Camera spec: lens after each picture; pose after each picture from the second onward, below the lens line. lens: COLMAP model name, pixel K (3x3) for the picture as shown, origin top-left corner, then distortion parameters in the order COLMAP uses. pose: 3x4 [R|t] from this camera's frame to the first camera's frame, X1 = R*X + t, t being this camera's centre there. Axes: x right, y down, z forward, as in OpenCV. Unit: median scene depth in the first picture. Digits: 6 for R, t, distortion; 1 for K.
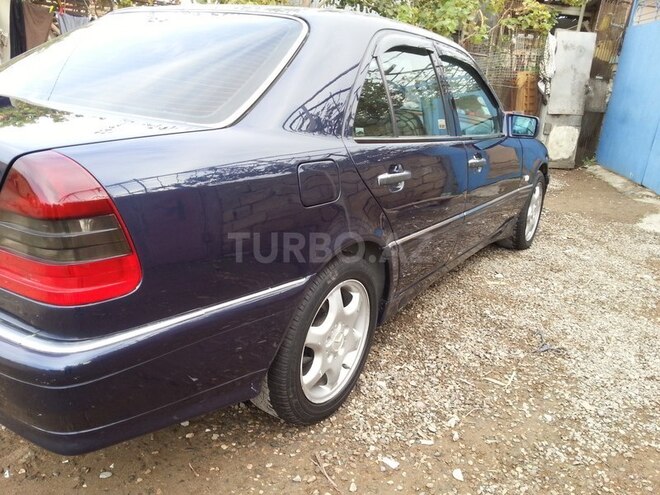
lens RADIAL K [[531.0, 0, 330.1], [0, 531.0, 268.1], [0, 0, 1]] dist [0.000108, -0.007120]
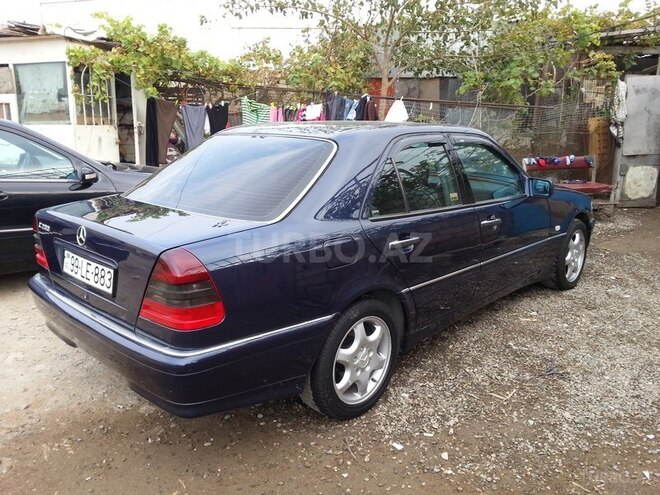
lens RADIAL K [[531.0, 0, 330.1], [0, 531.0, 268.1], [0, 0, 1]] dist [0.000108, -0.007120]
pose [[0.980400, -0.028056, -0.195008, 0.193783], [0.012626, 0.996721, -0.079921, 0.004740], [0.196611, 0.075893, 0.977540, -0.385434]]
